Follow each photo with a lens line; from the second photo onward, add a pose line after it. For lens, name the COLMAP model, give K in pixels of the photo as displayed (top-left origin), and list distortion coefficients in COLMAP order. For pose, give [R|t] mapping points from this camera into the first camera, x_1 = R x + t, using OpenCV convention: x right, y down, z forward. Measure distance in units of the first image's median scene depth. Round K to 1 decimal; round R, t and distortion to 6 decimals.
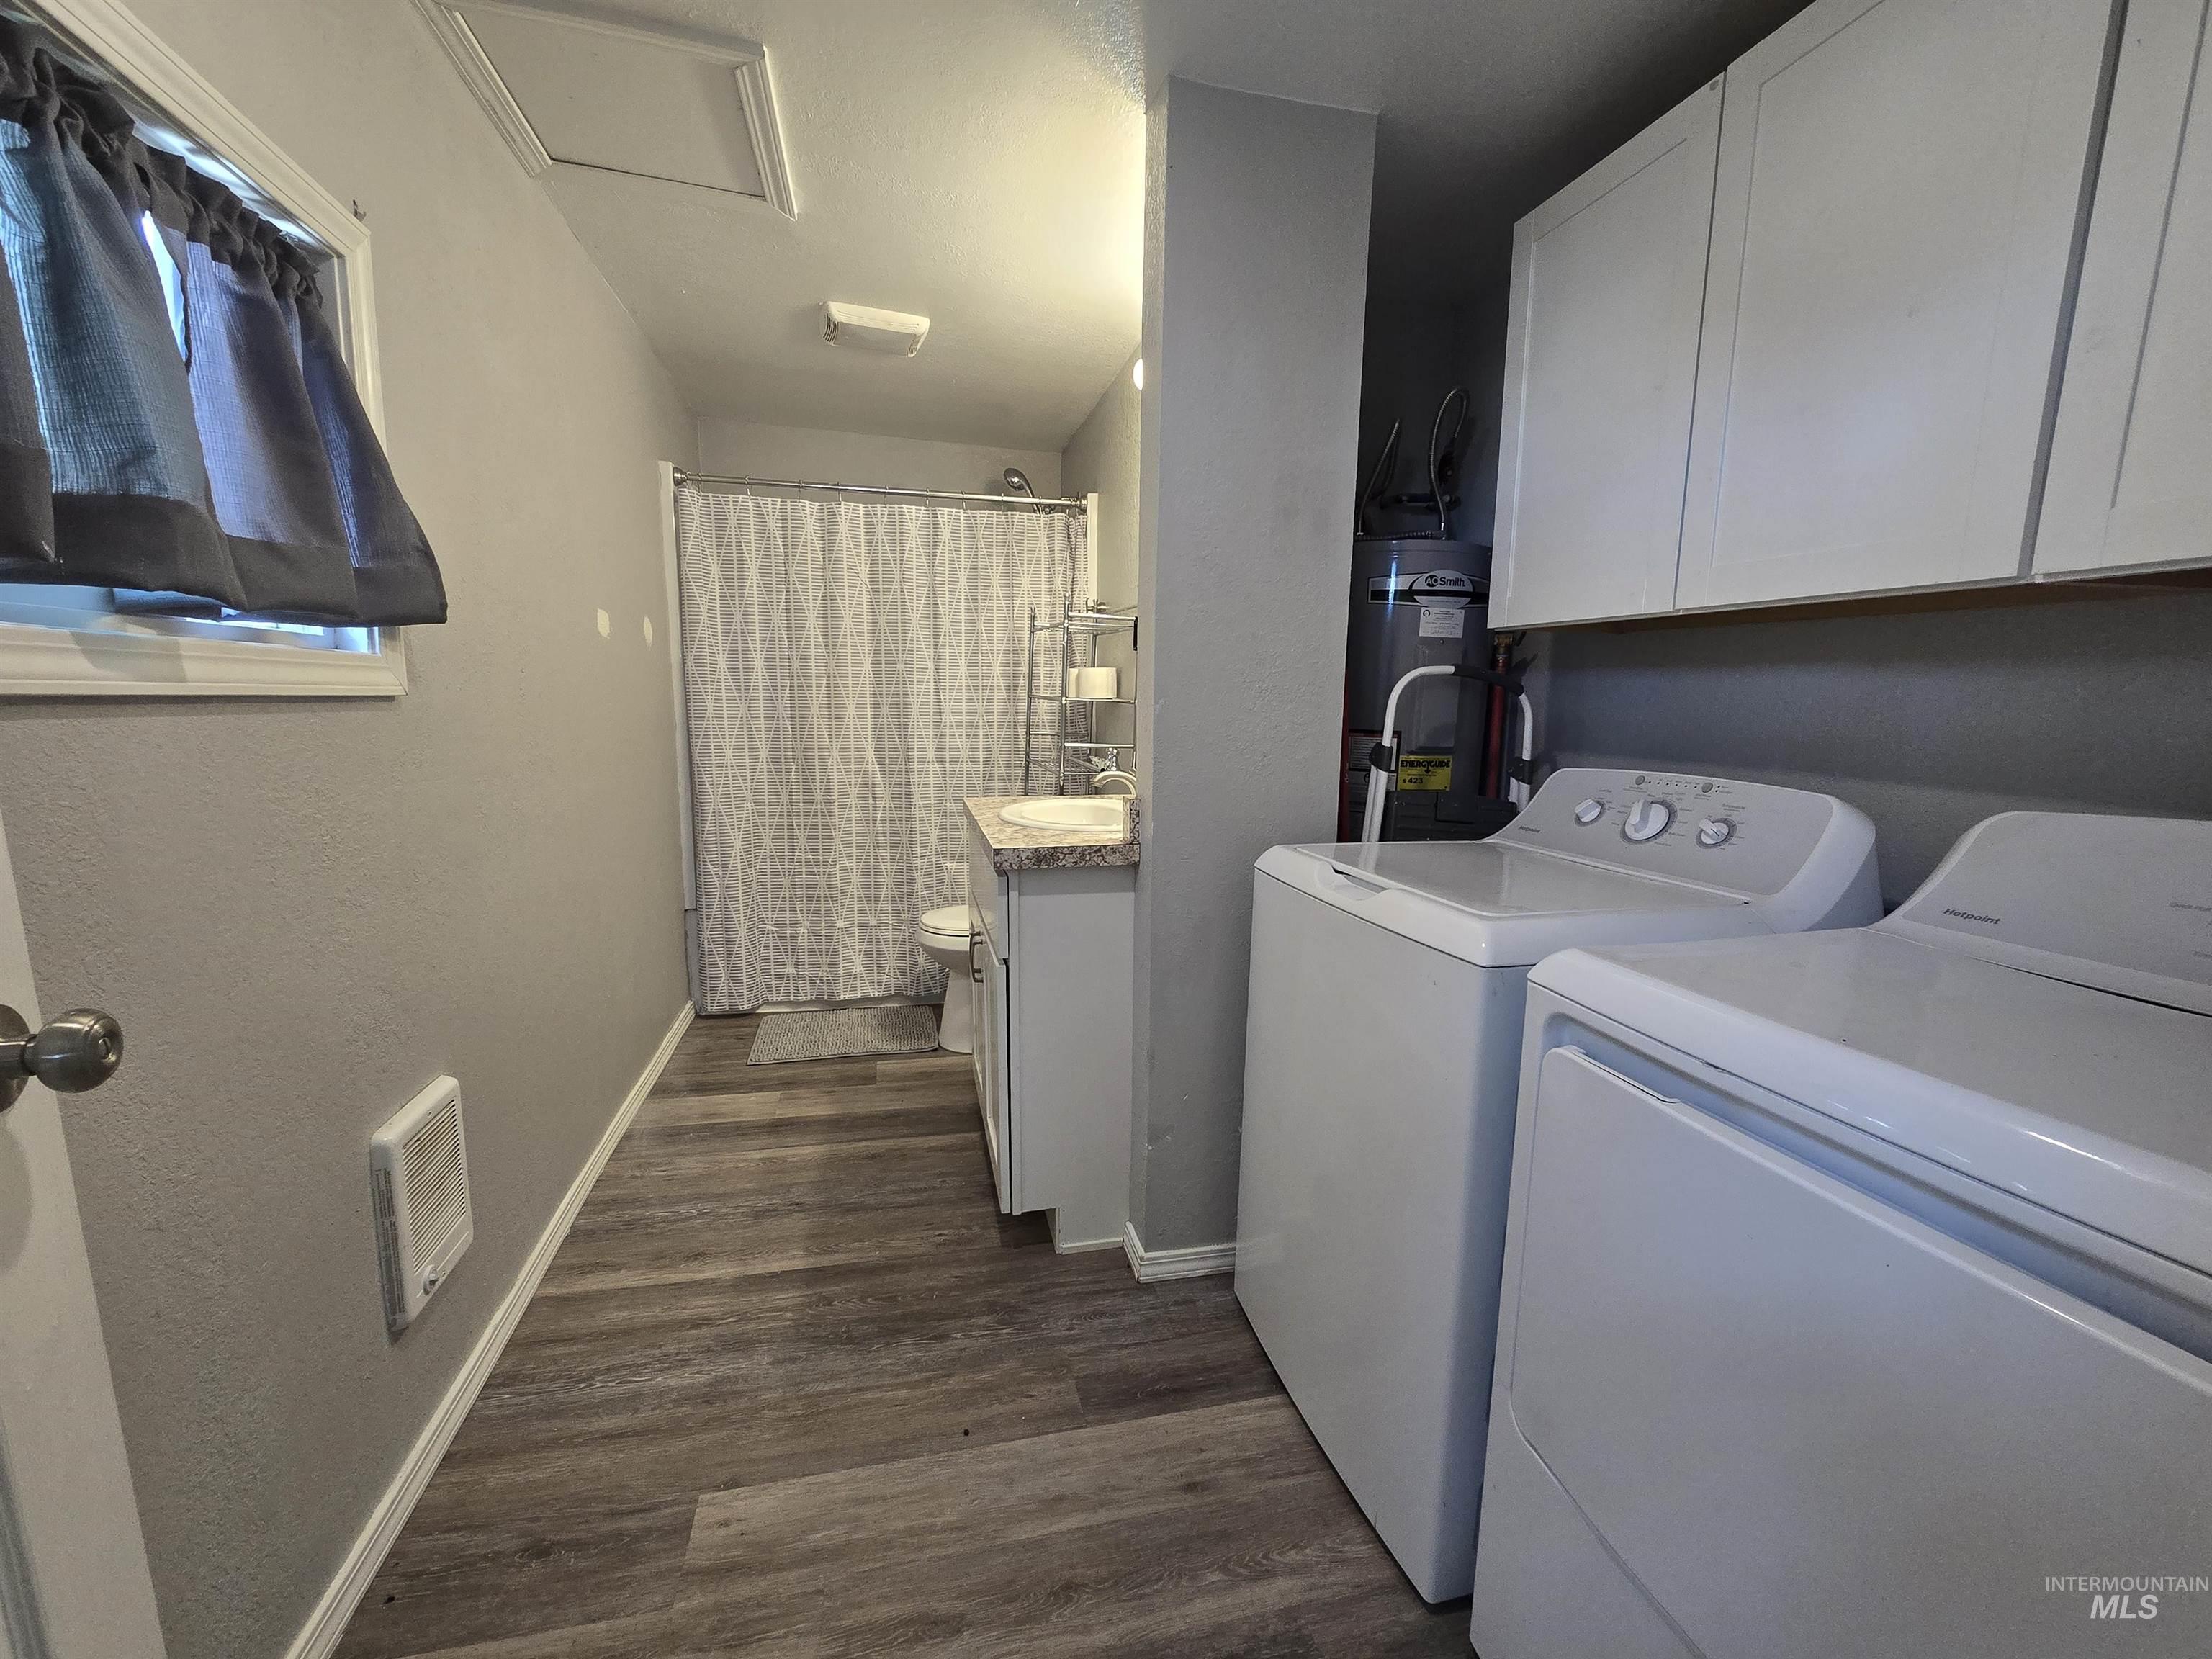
lens RADIAL K [[918.1, 0, 1110.6], [0, 918.1, 839.2], [0, 0, 1]] dist [-0.001132, -0.000004]
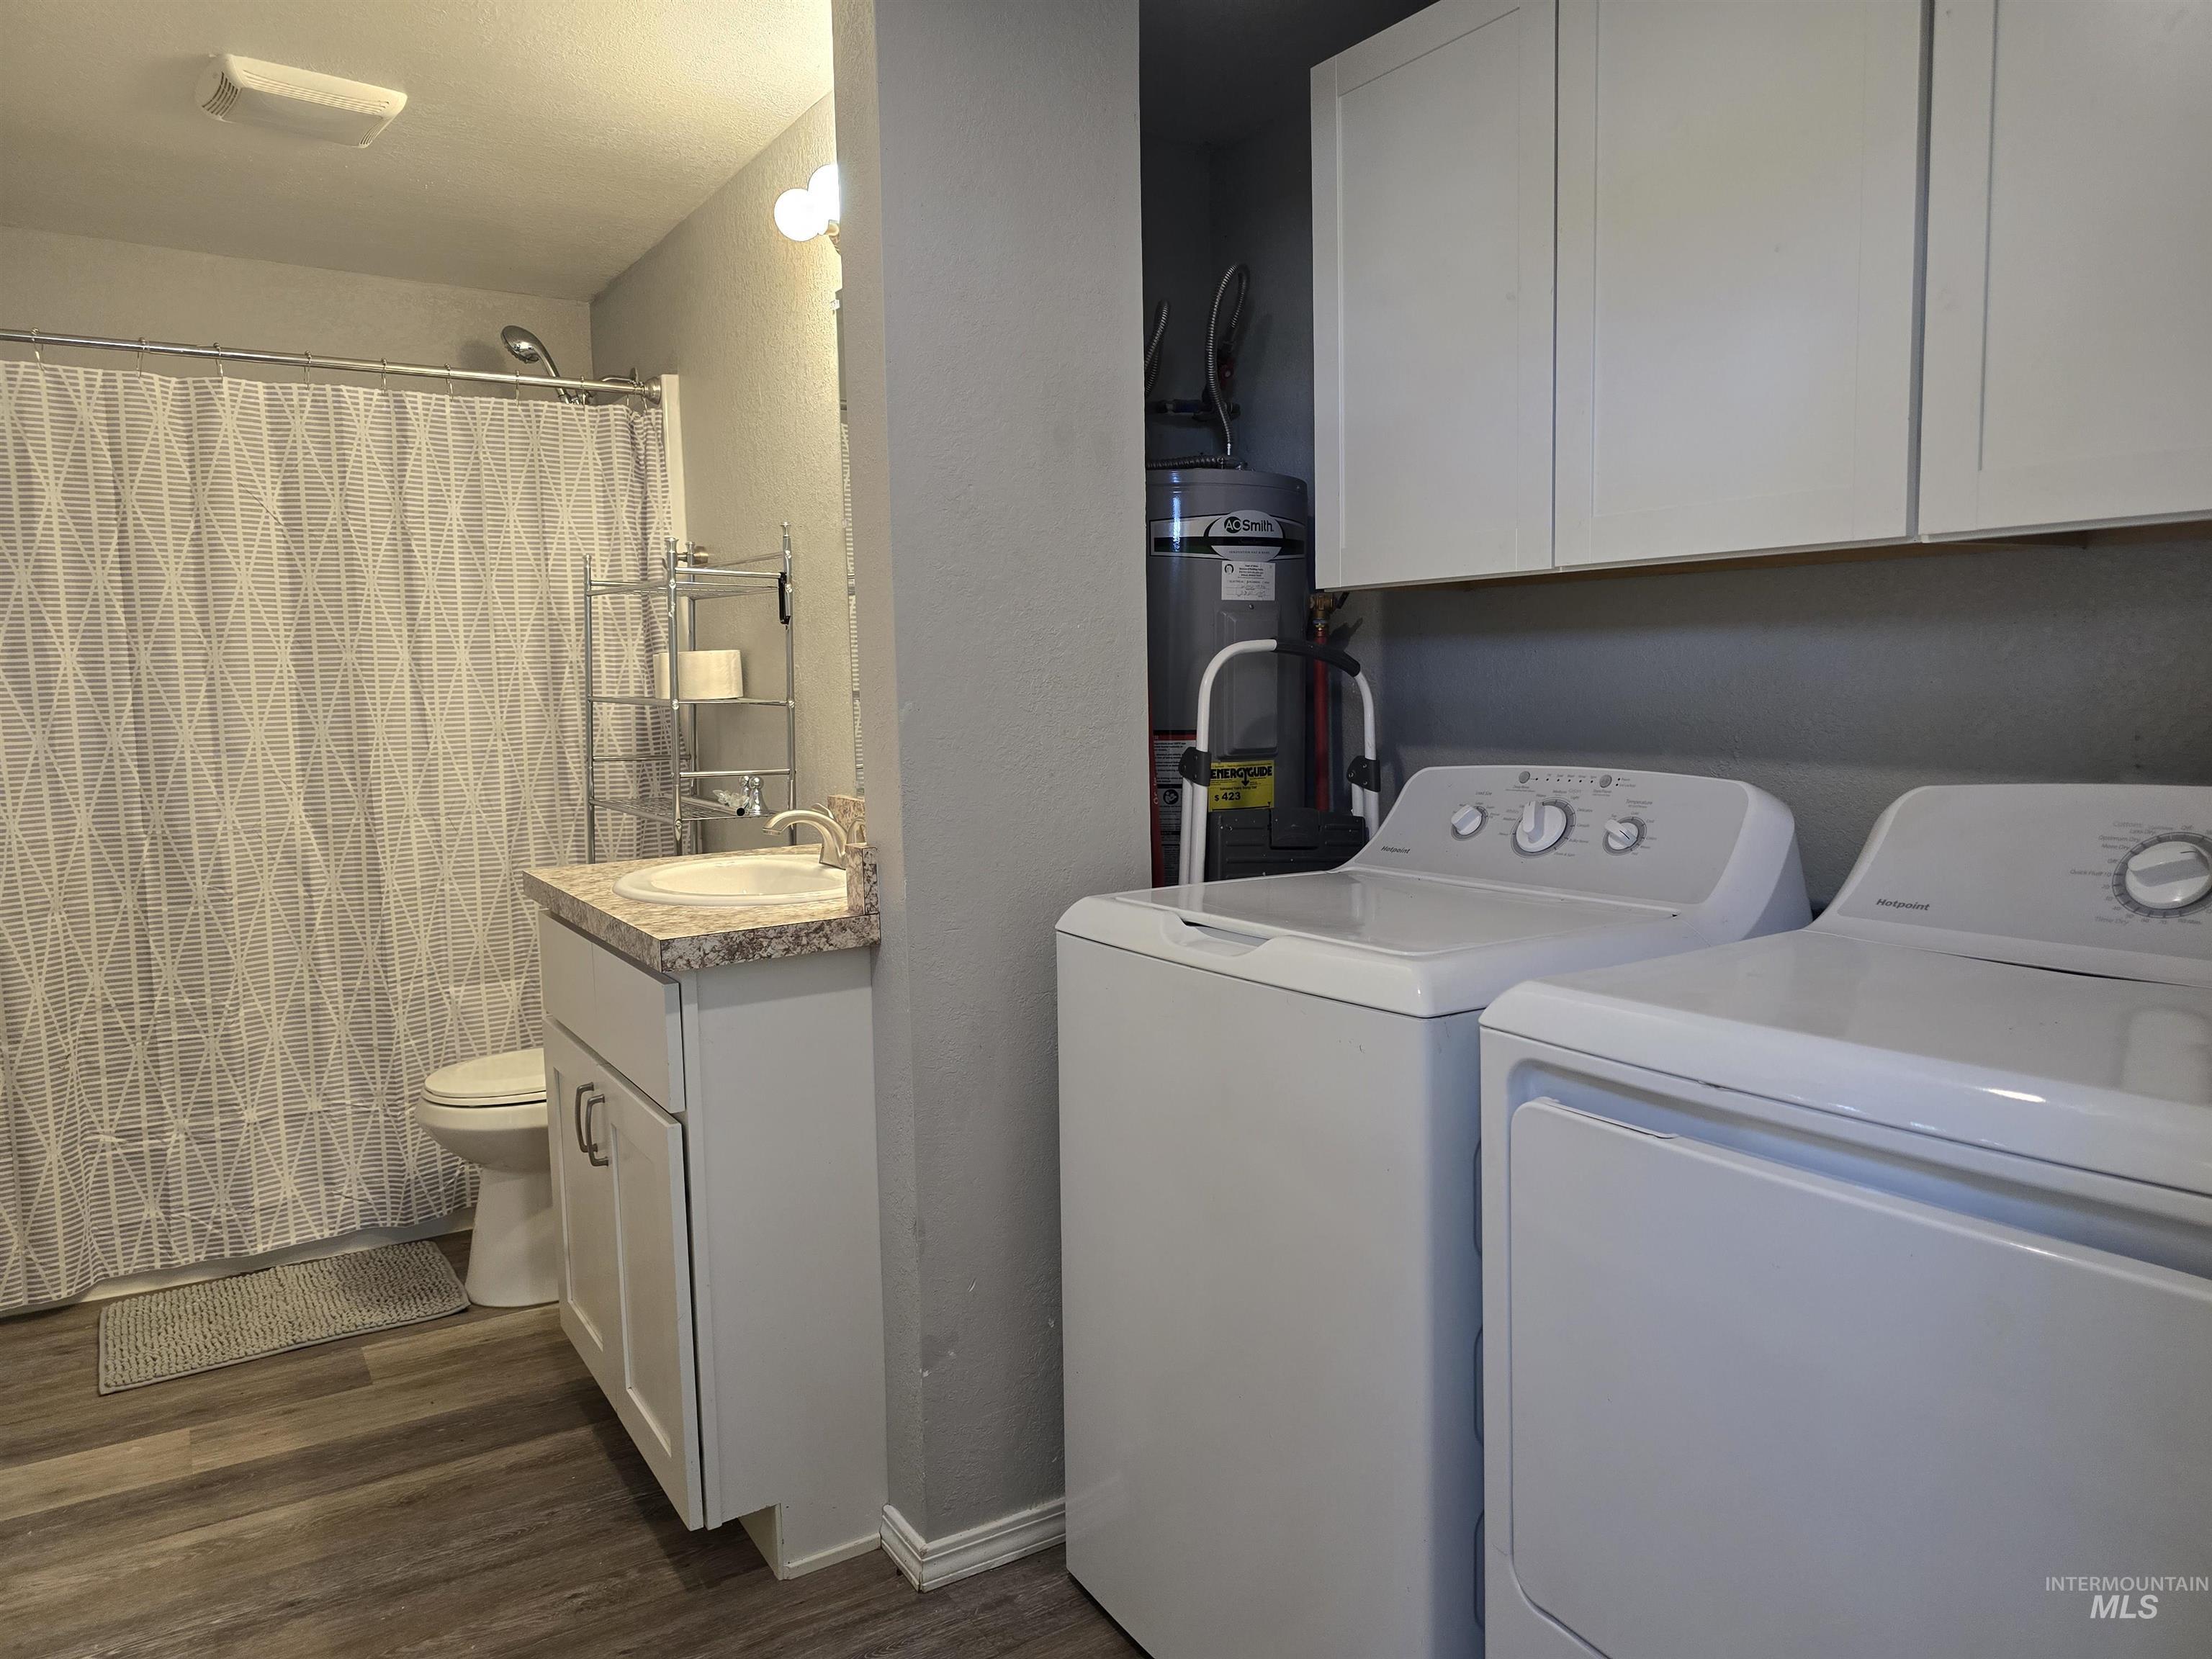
lens RADIAL K [[1513.4, 0, 1102.1], [0, 1513.4, 809.2], [0, 0, 1]] dist [0.059549, -0.052151]
pose [[0.947305, -0.063782, 0.313918, -0.091065], [0.085144, 0.994861, -0.054800, 0.002058], [-0.308810, 0.078641, 0.947867, -0.064507]]
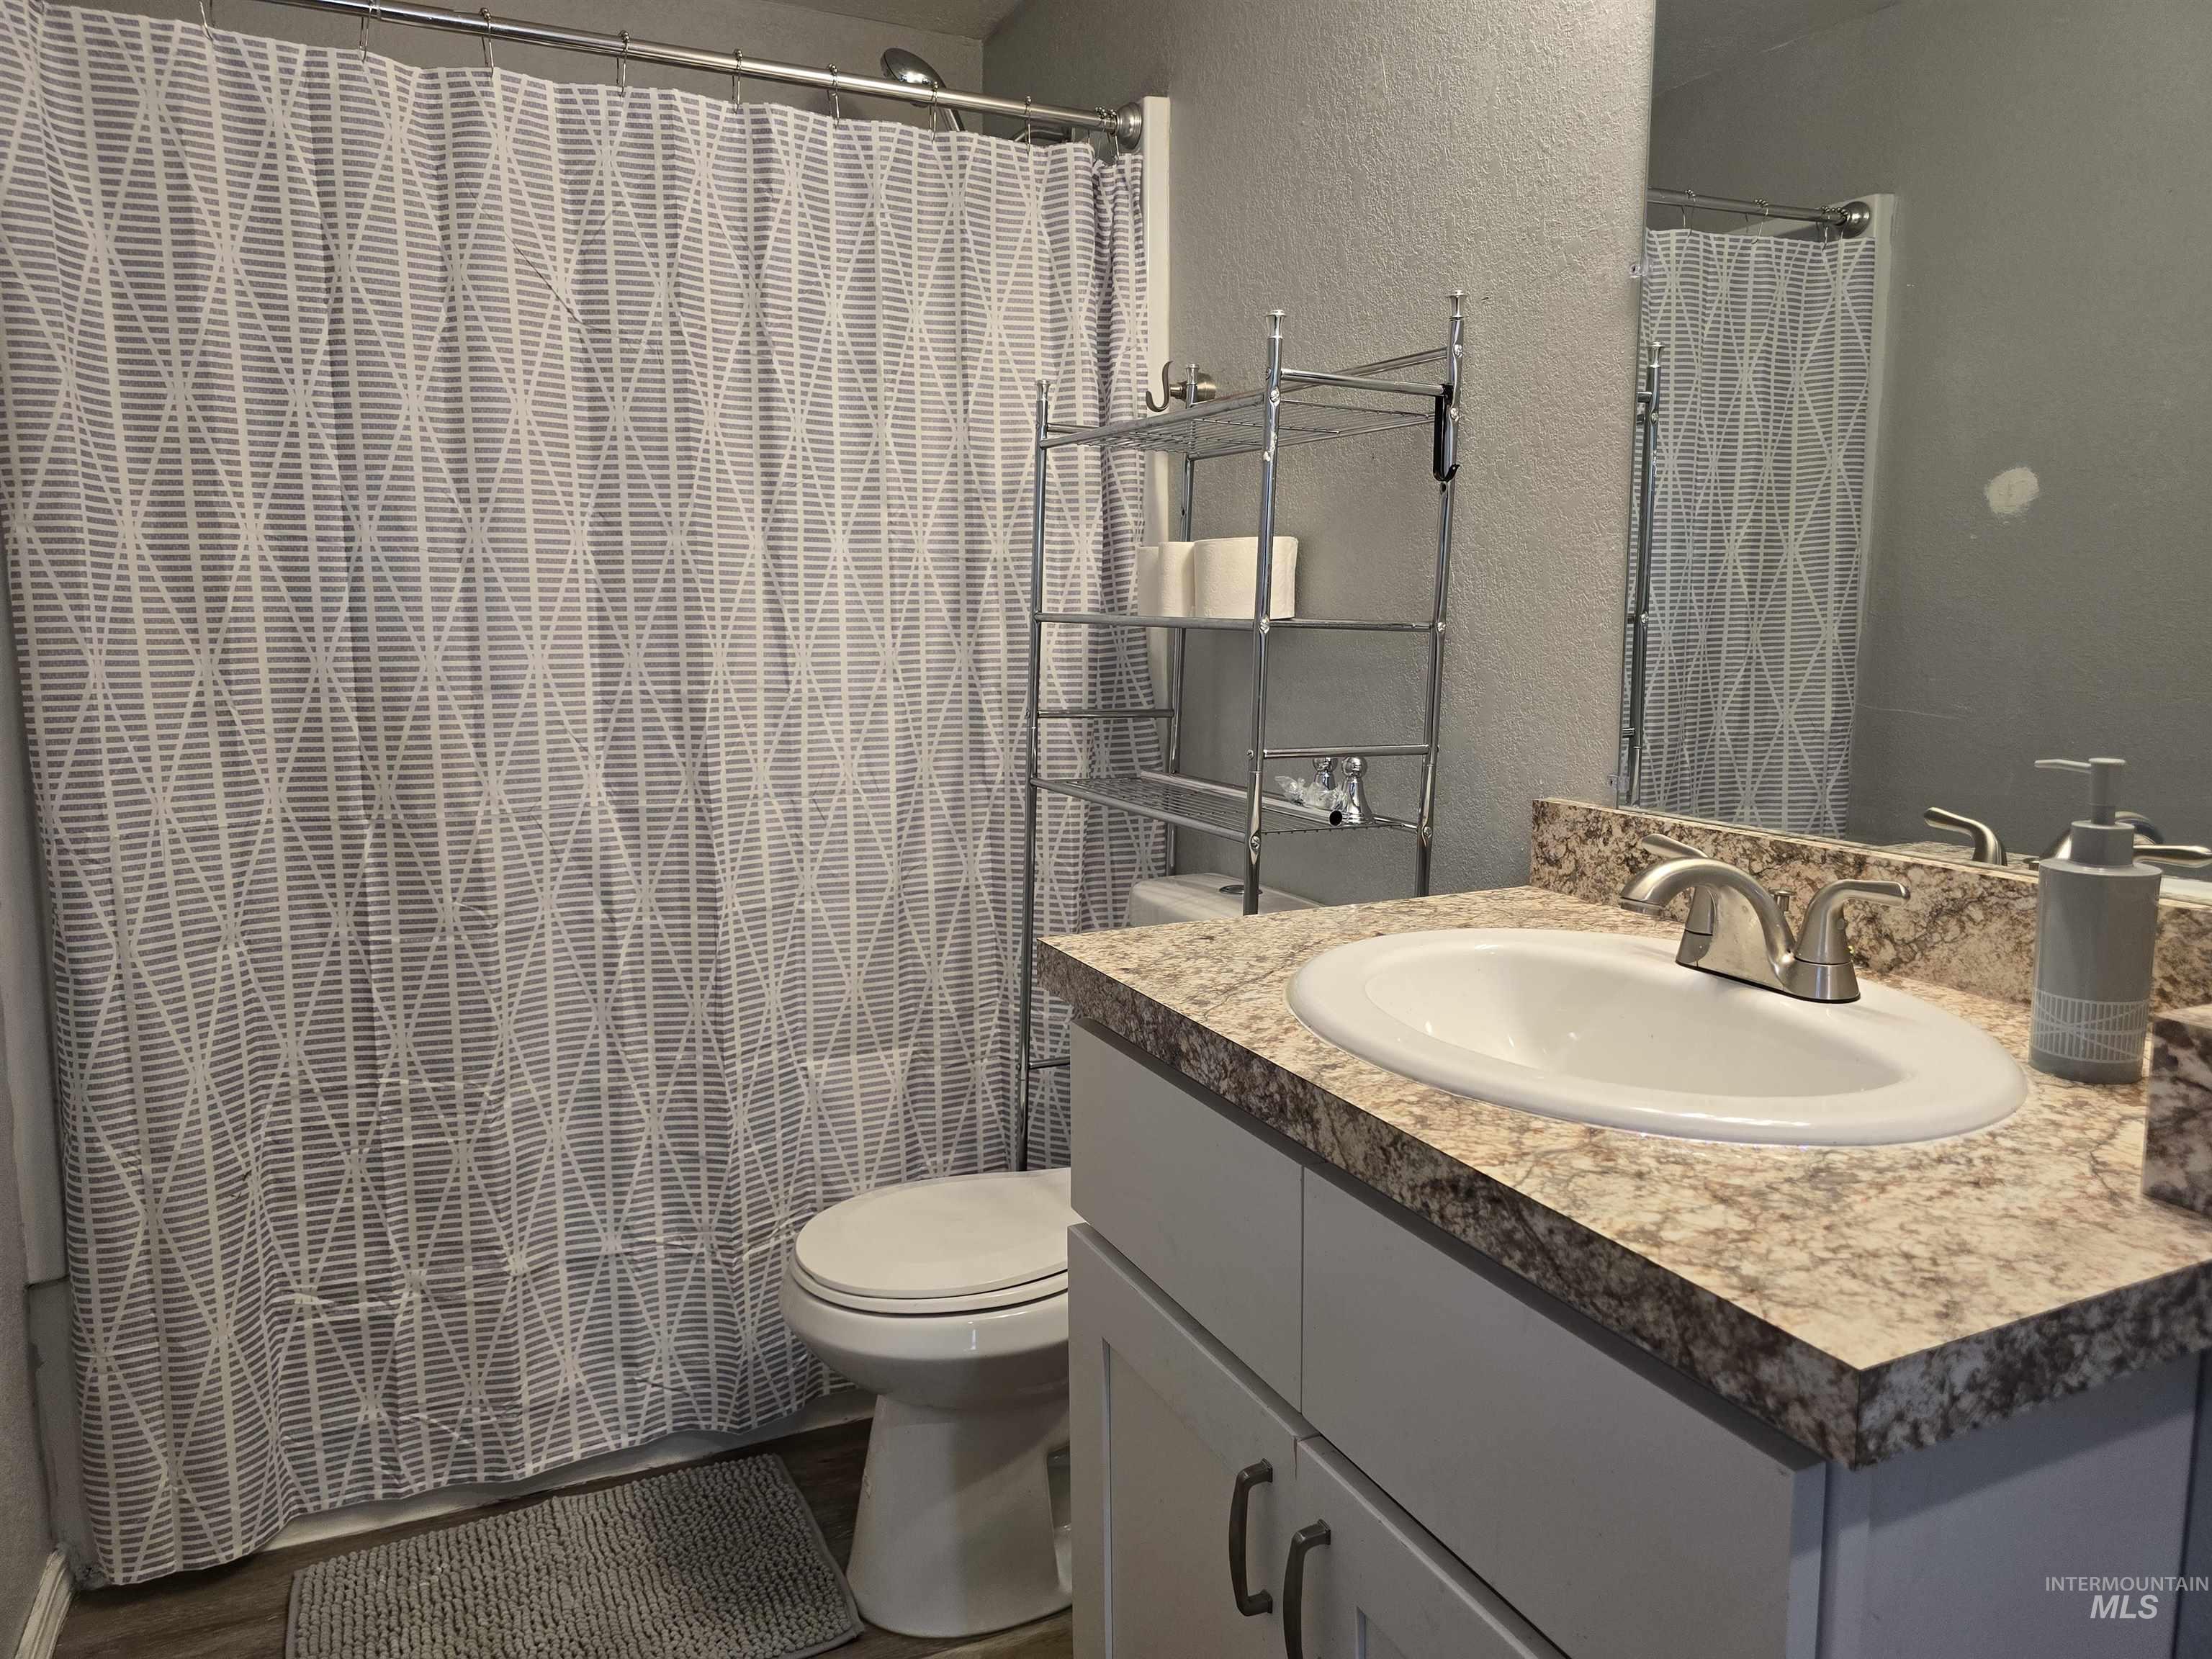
lens RADIAL K [[1519.2, 0, 1110.8], [0, 1519.2, 812.5], [0, 0, 1]] dist [0.065187, -0.068326]
pose [[0.979299, -0.043083, 0.197779, -0.192882], [0.048478, 0.998570, -0.022514, -0.061435], [-0.196526, 0.031636, 0.979988, 0.392268]]
